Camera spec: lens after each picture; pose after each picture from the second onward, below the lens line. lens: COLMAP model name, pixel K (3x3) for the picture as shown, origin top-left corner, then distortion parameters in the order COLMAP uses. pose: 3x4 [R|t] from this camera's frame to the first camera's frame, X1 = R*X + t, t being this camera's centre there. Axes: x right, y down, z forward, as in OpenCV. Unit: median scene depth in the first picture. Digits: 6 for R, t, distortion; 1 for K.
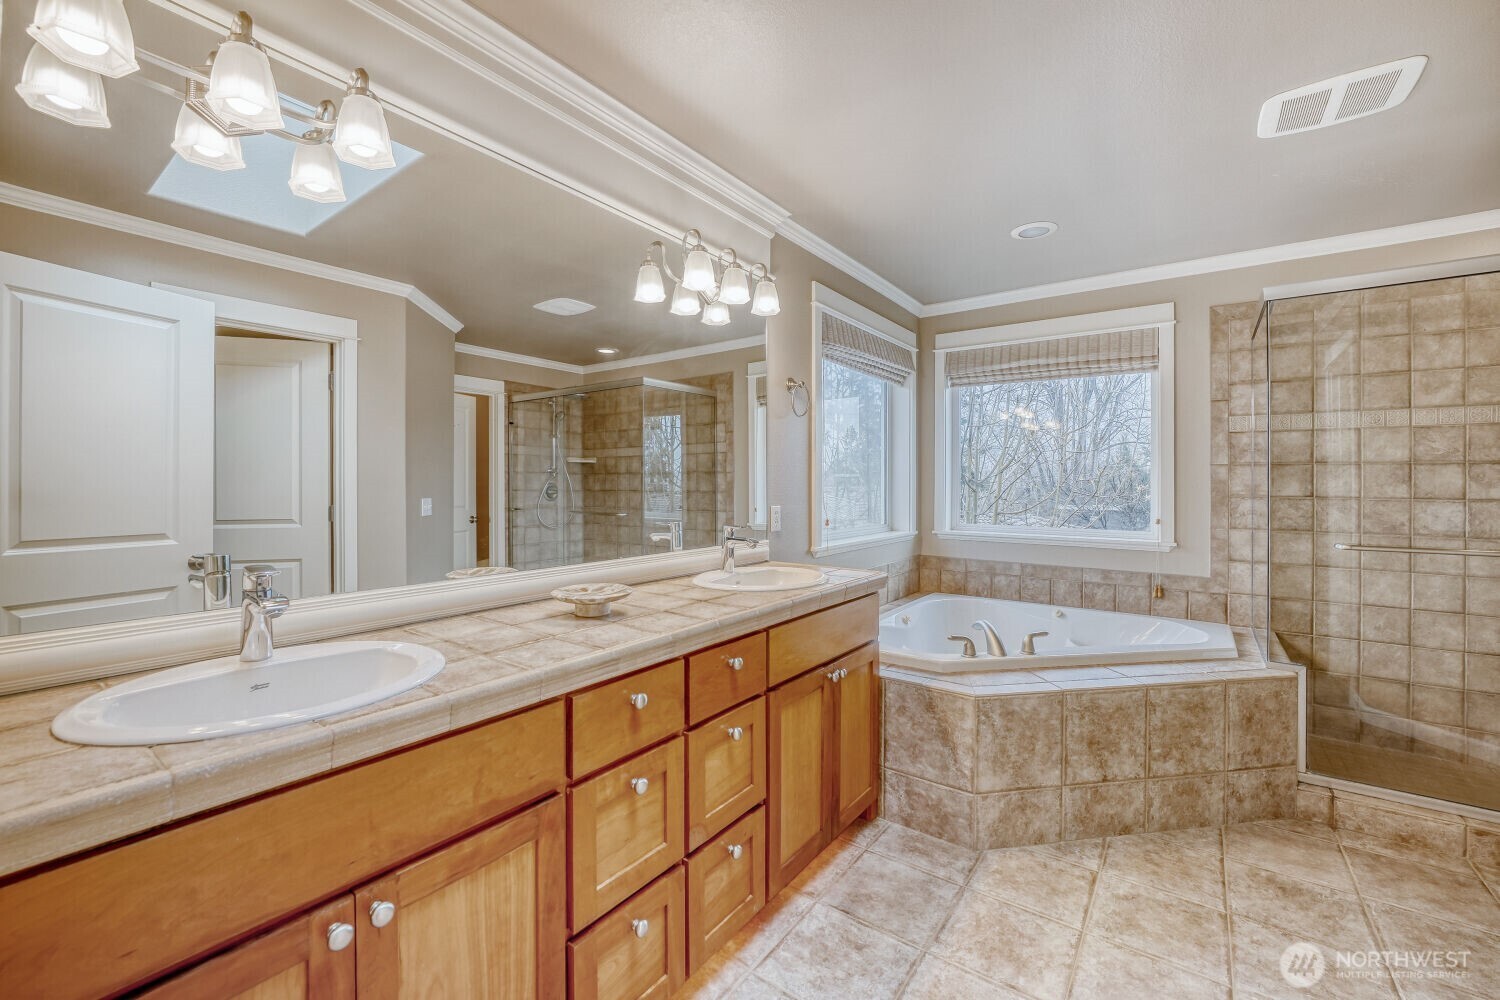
lens RADIAL K [[607.9, 0, 743.8], [0, 607.9, 488.0], [0, 0, 1]] dist [-0.023028, 0.004826]
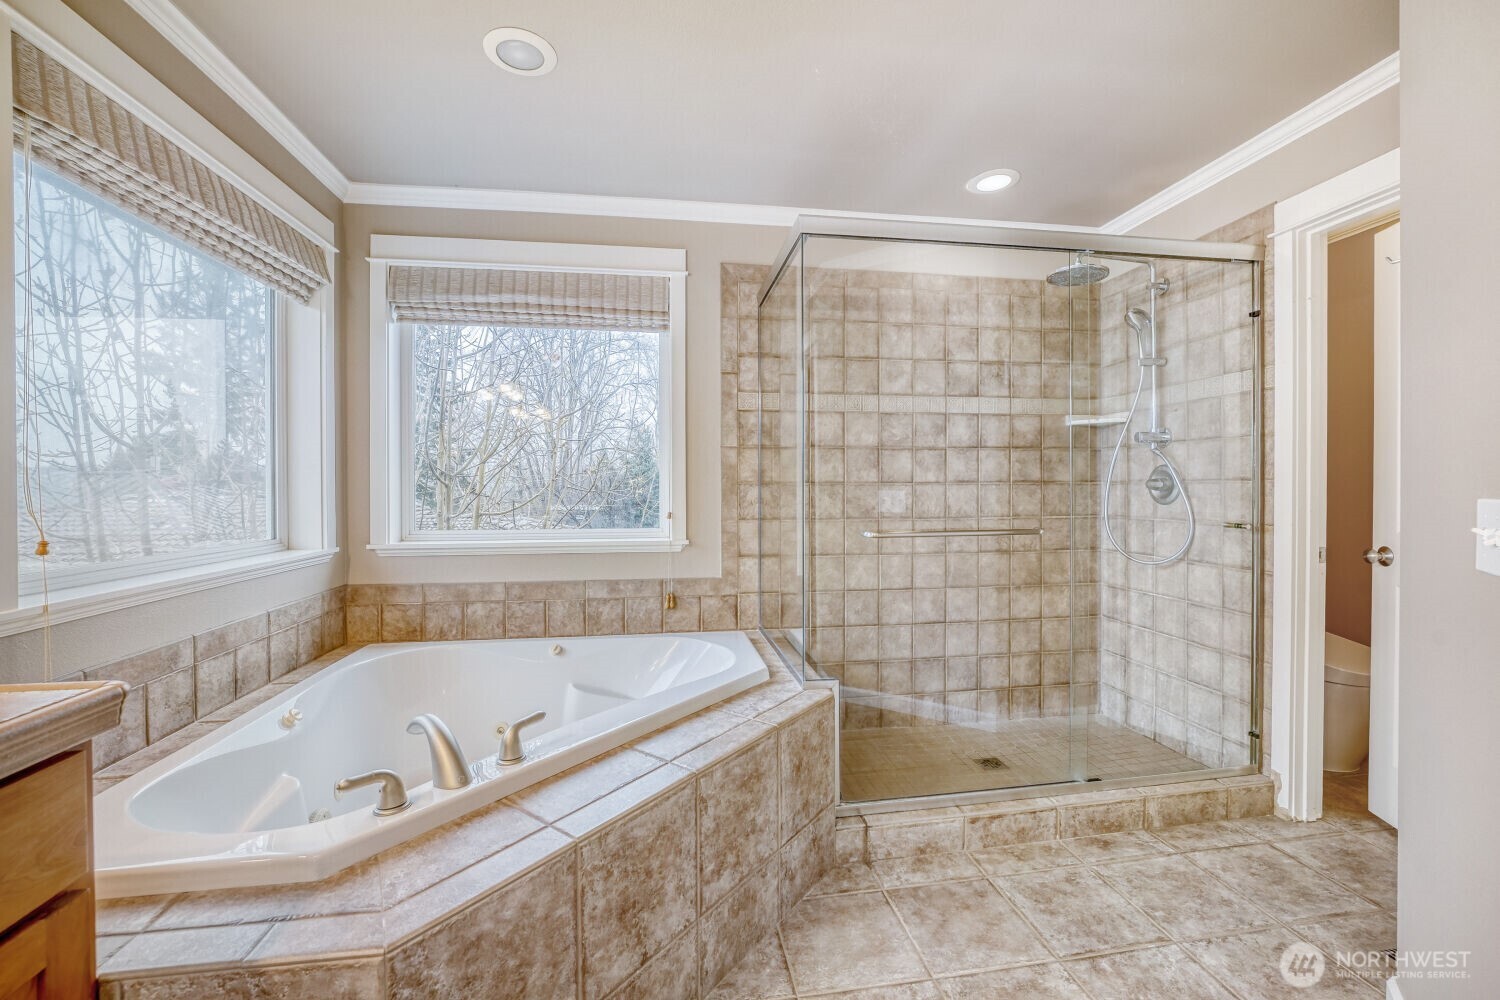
lens RADIAL K [[598.8, 0, 755.3], [0, 598.8, 483.4], [0, 0, 1]] dist [-0.021923, 0.000053]
pose [[0.686681, -0.001412, 0.726958, 0.212433], [0.011035, 0.999903, -0.008482, 0.024455], [-0.726875, 0.013846, 0.686630, 0.427409]]
